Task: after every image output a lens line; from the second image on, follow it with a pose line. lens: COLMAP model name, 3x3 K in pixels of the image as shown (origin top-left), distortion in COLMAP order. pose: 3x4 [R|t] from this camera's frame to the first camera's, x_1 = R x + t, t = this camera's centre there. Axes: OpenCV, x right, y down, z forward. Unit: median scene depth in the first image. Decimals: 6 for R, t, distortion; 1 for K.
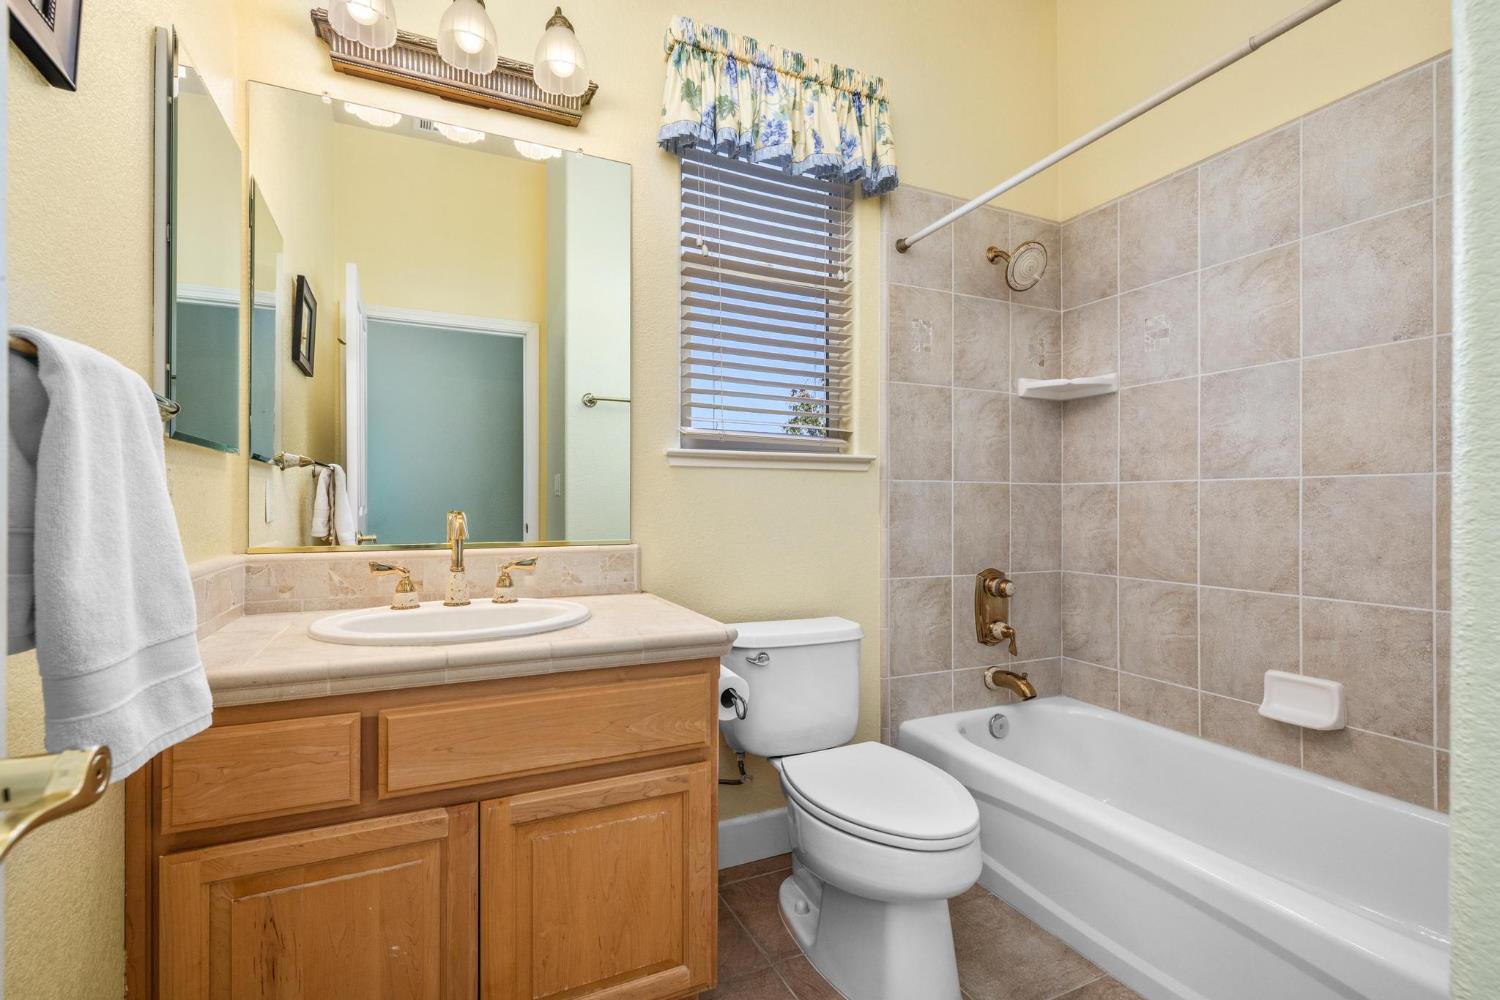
lens RADIAL K [[641.7, 0, 750.0], [0, 641.7, 500.0], [0, 0, 1]] dist [-0.008044, 0.000108]
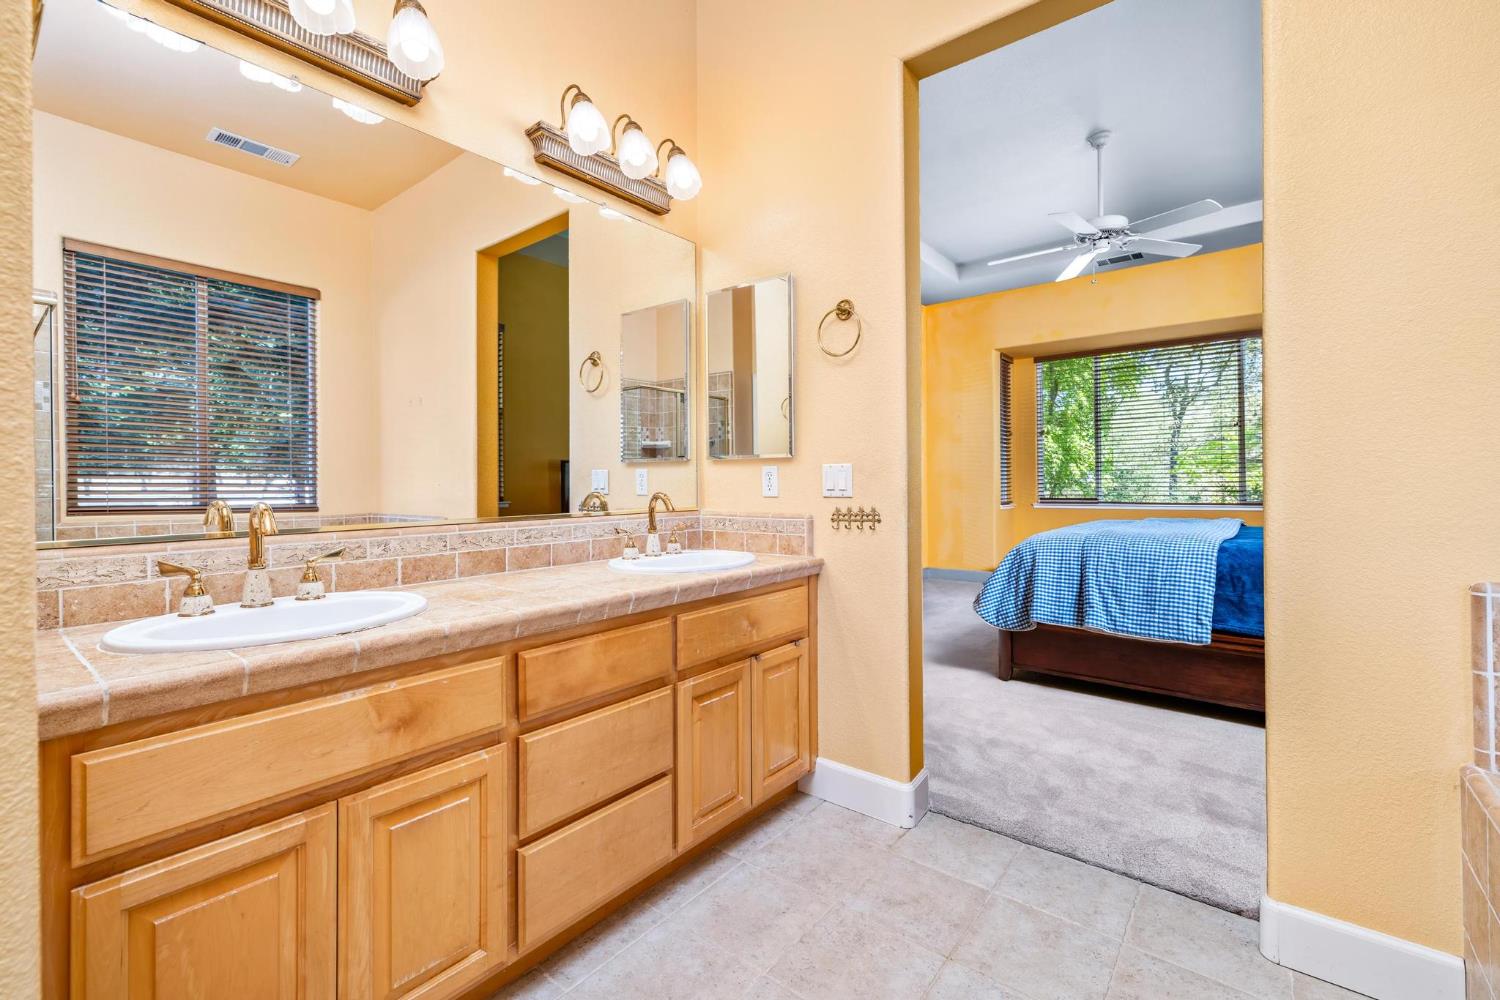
lens RADIAL K [[635.5, 0, 750.0], [0, 635.5, 500.0], [0, 0, 1]] dist [0.000941, -0.000056]
pose [[0.896620, -0.025631, 0.442059, -0.293764], [0.014442, 0.999485, 0.028660, -0.000840], [-0.442566, -0.019313, 0.896528, -0.135847]]
